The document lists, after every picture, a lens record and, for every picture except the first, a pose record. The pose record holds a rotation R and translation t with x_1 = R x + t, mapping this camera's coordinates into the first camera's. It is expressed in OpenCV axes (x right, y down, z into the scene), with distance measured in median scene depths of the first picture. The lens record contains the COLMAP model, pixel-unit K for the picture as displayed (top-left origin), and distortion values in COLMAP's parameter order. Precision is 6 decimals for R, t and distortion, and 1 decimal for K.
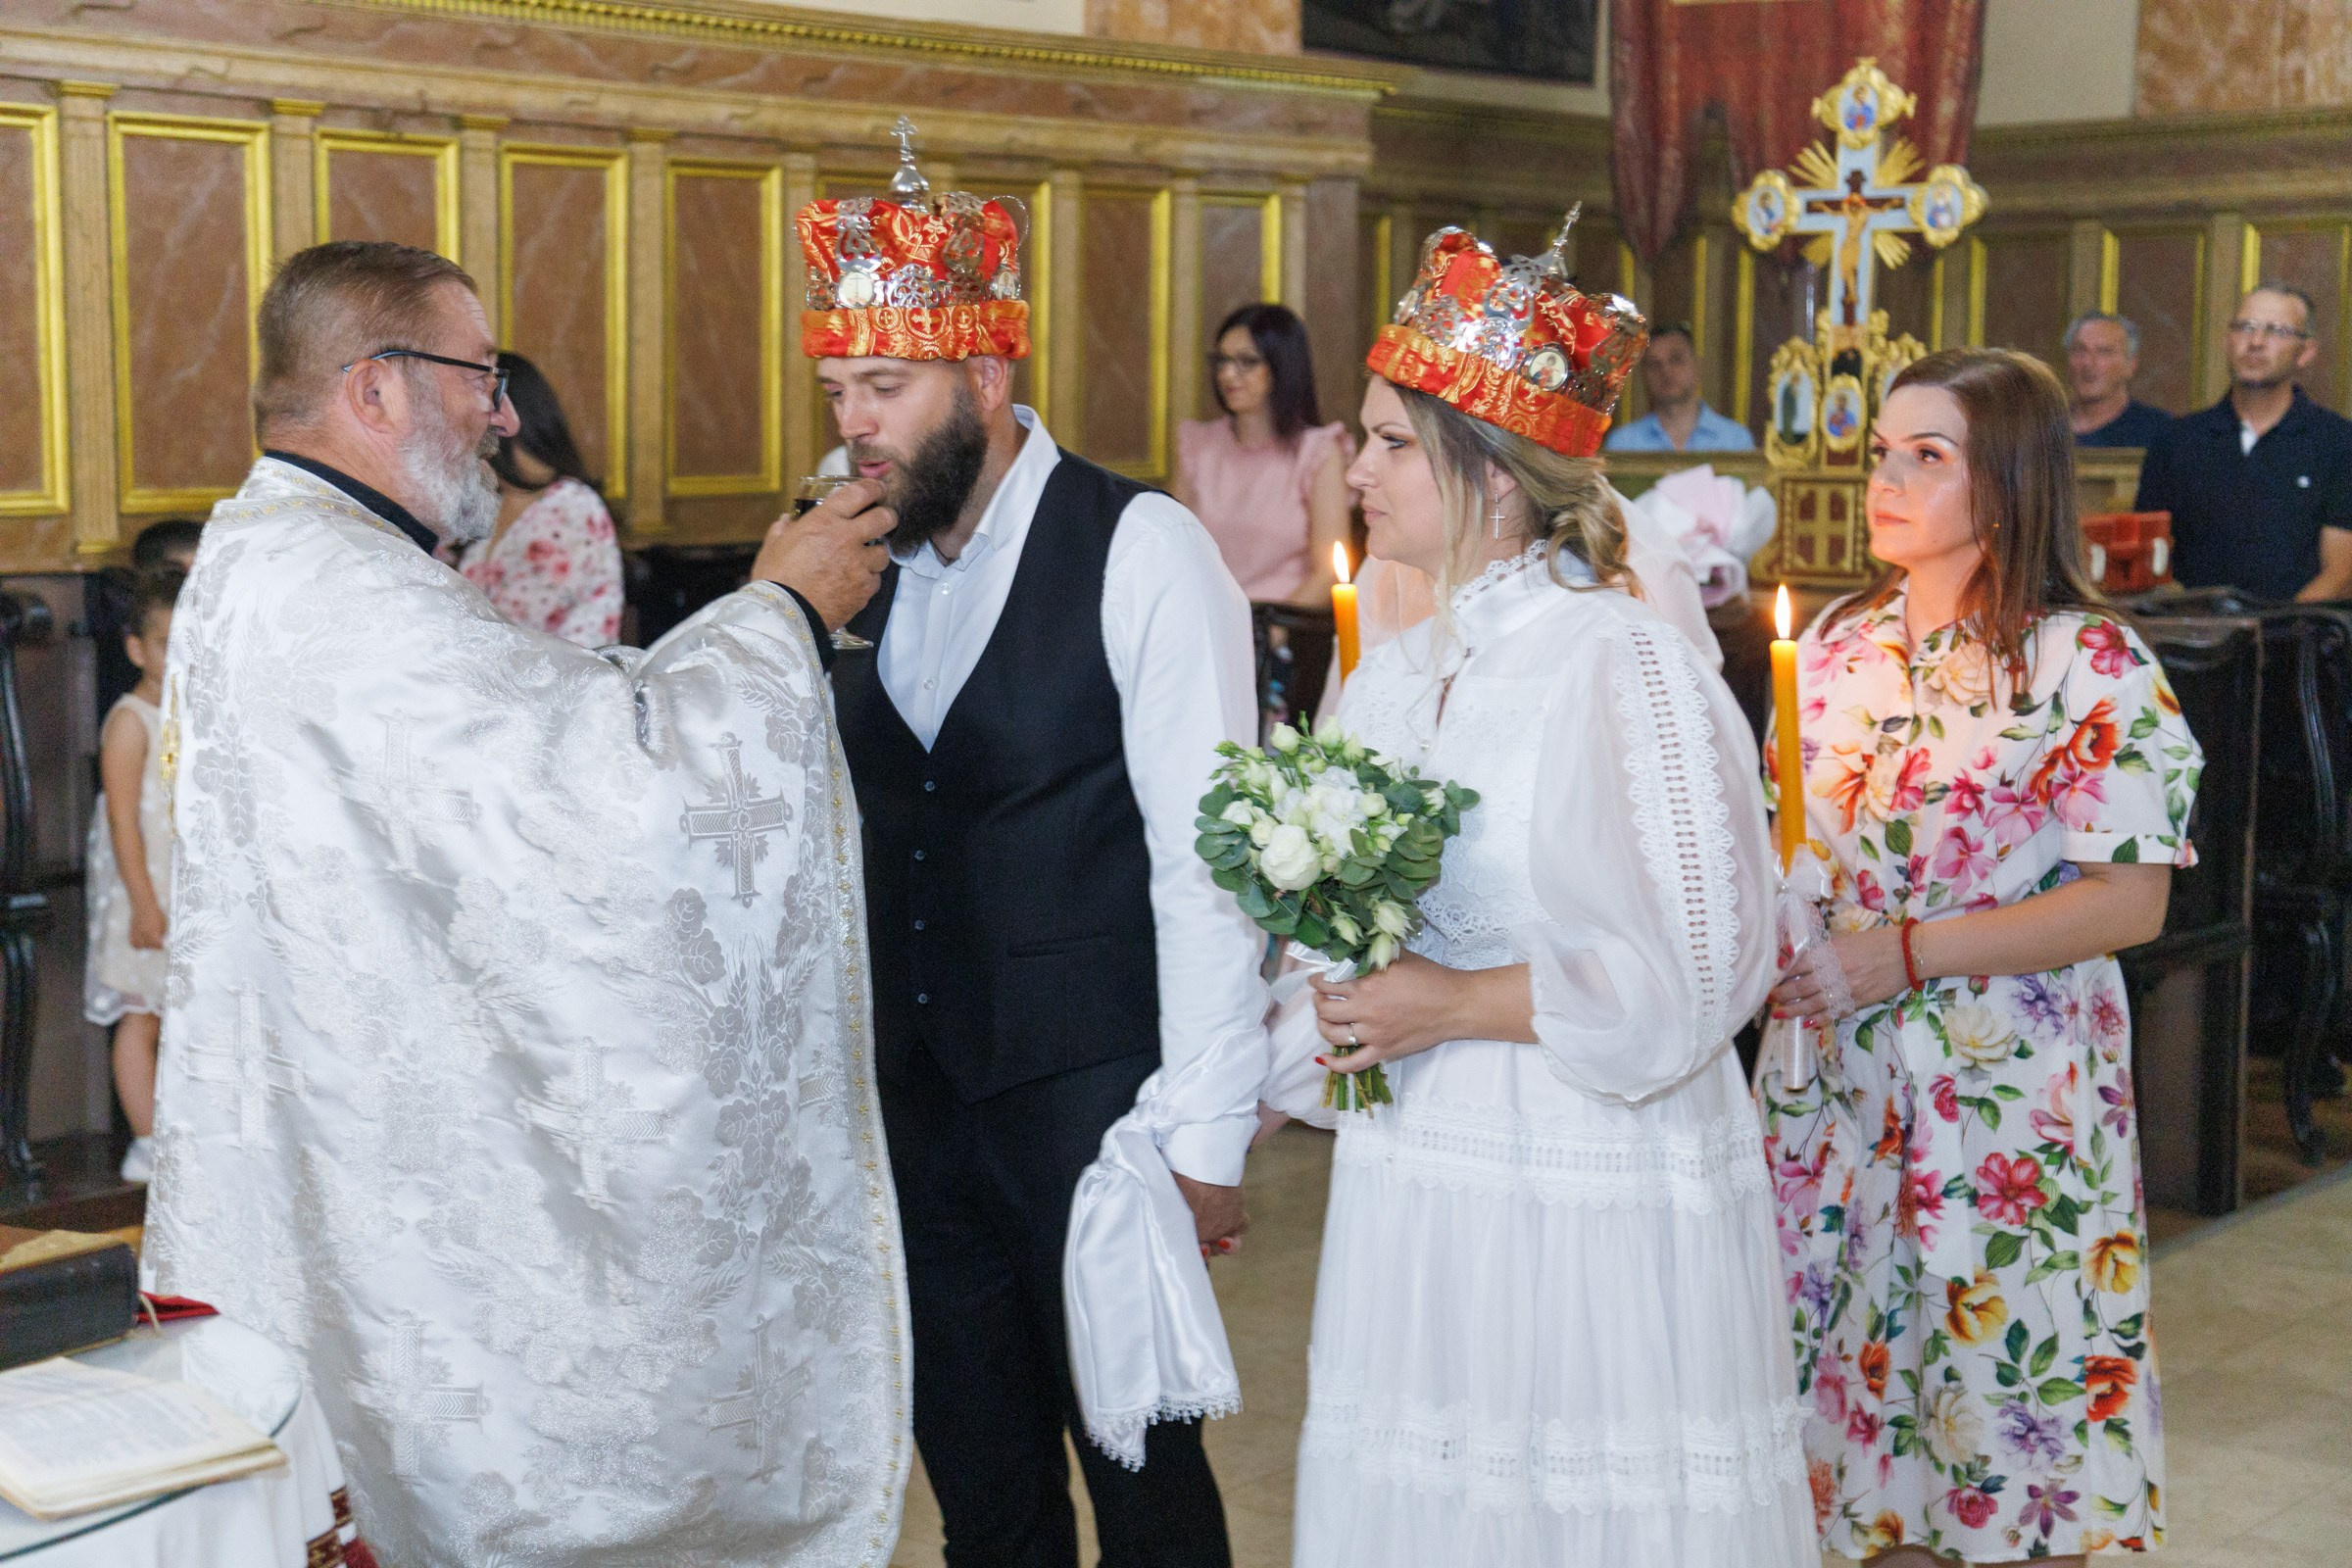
lens RADIAL K [[3931.8, 0, 1176.0], [0, 3931.8, 784.0], [0, 0, 1]] dist [0.054972, 0.052614]
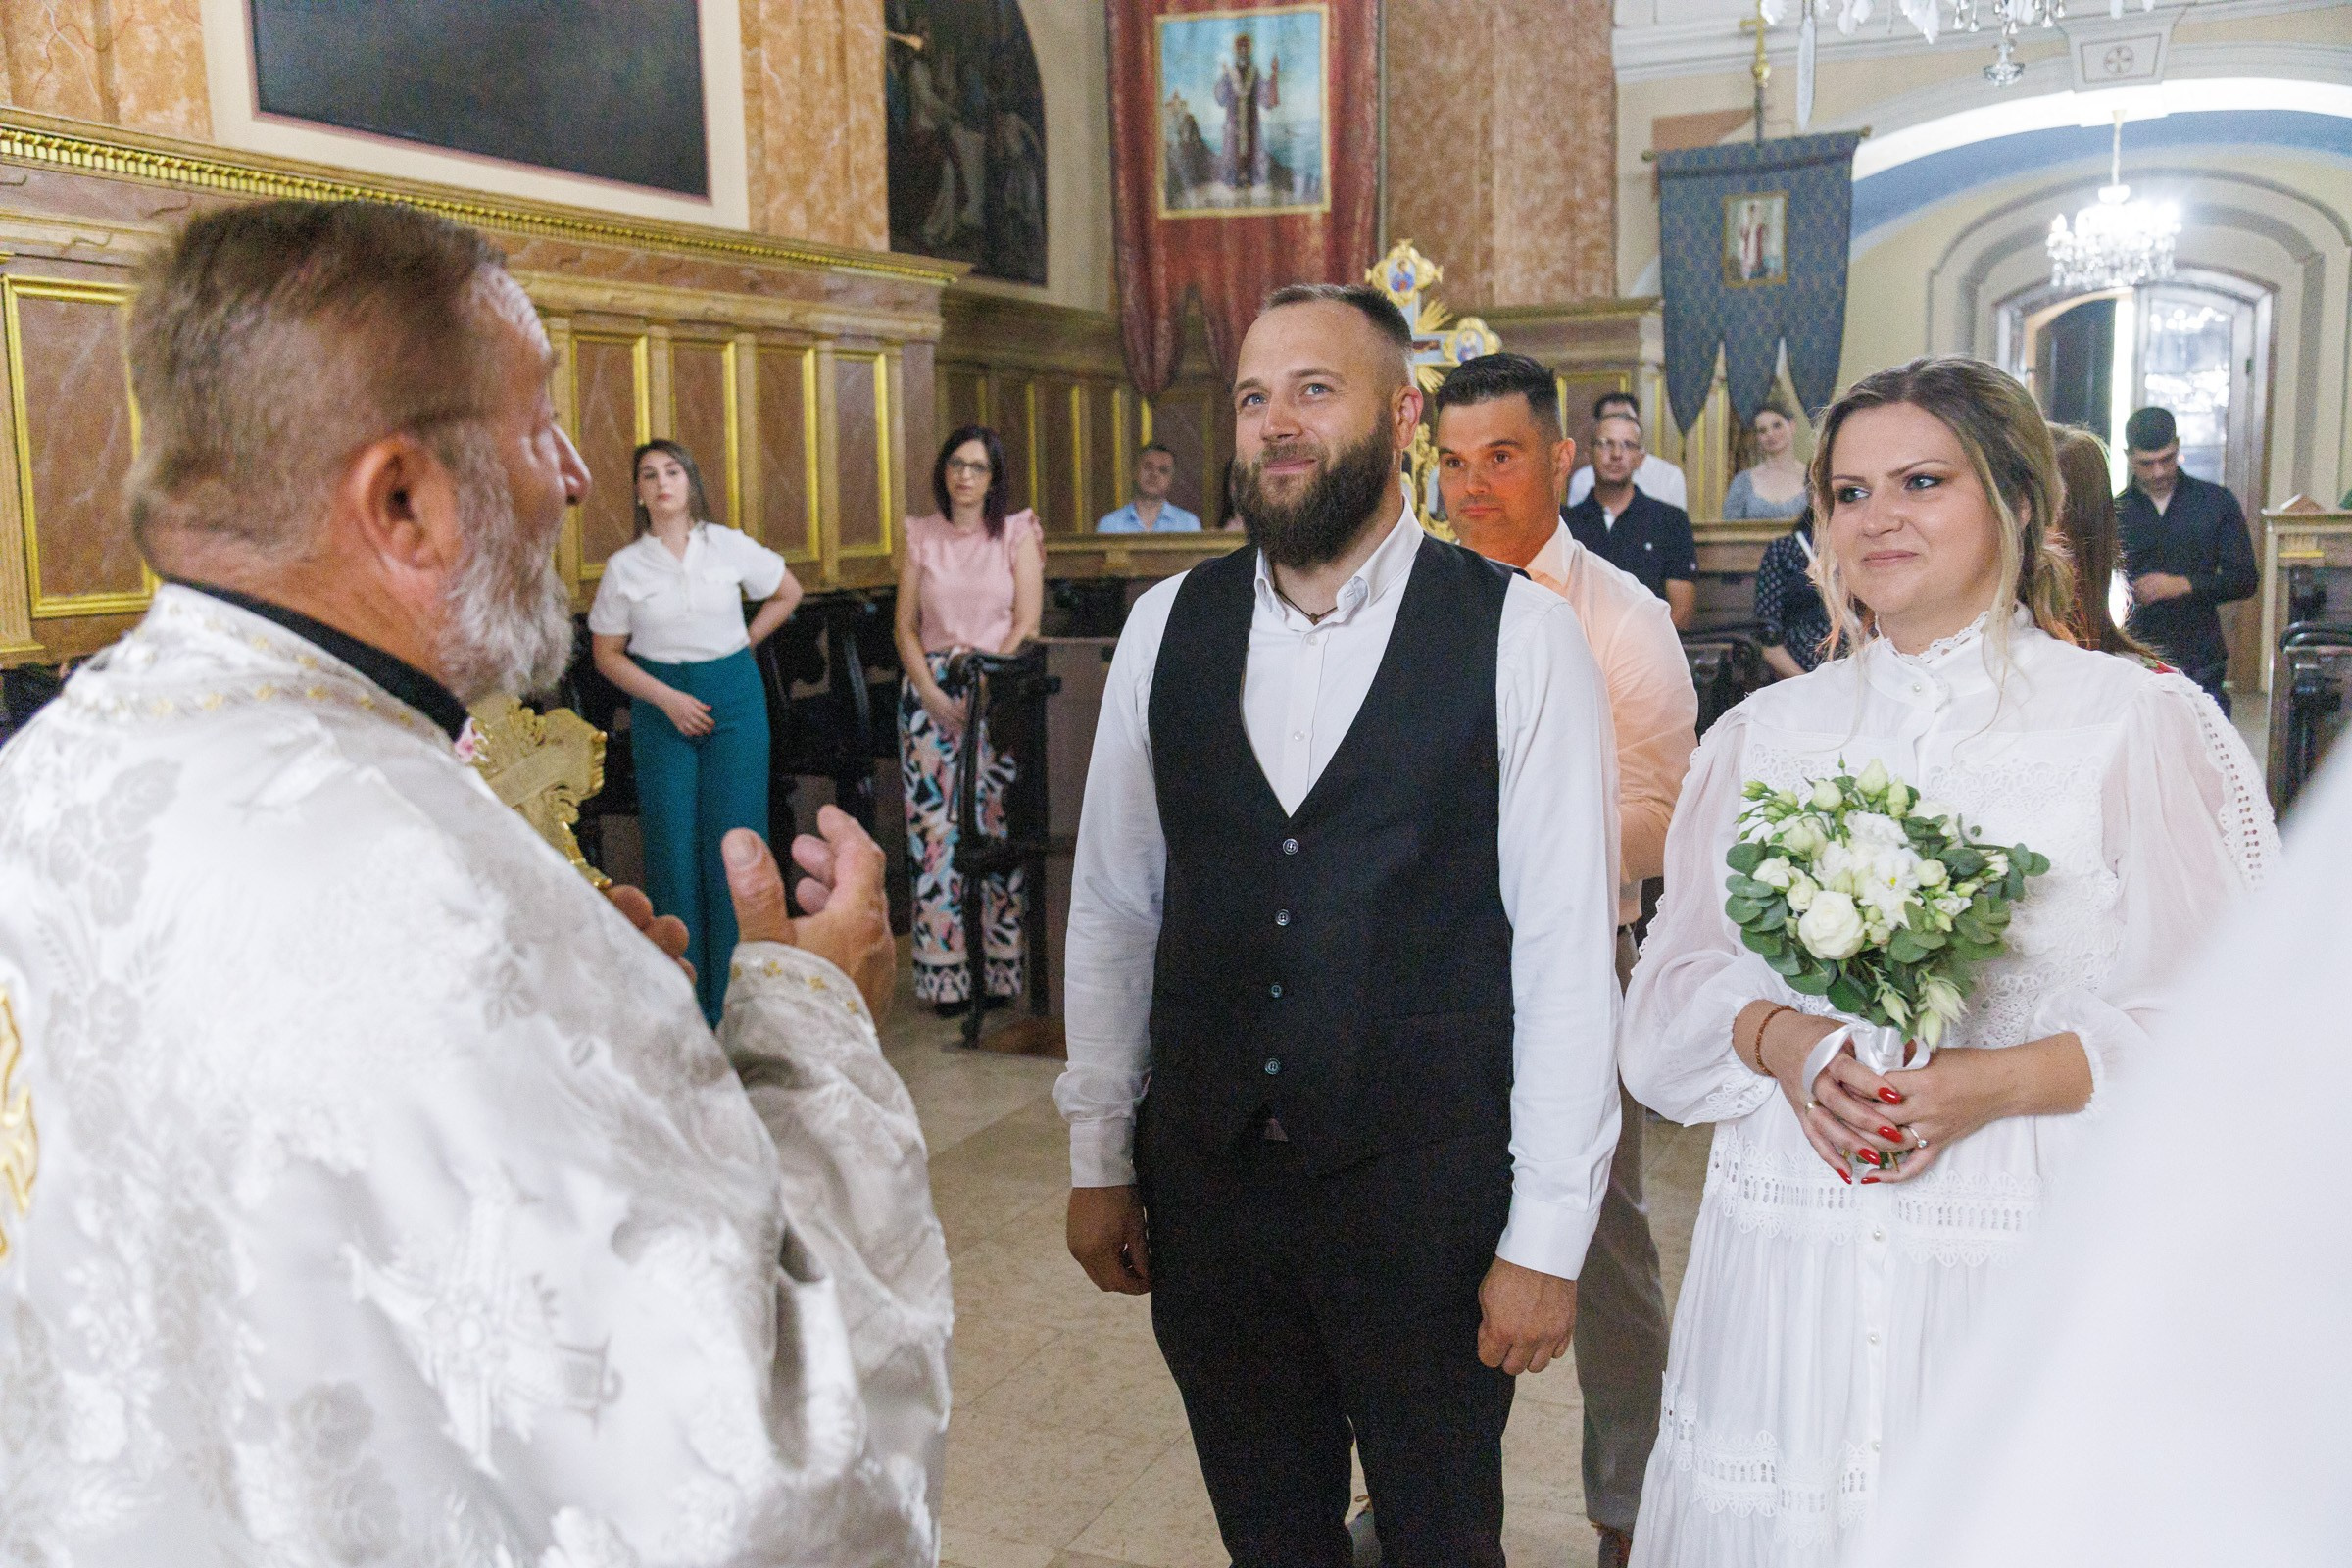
lens RADIAL K [[2281.1, 0, 1176.0], [0, 2281.1, 784.0], [0, 0, 1]] dist [-0.176649, 0.256660]
pose [[0.956238, -0.054114, 0.287544, -0.126989], [0.049454, 0.998501, 0.023451, -0.017432], [-0.288382, -0.008204, 0.957480, 0.259821]]
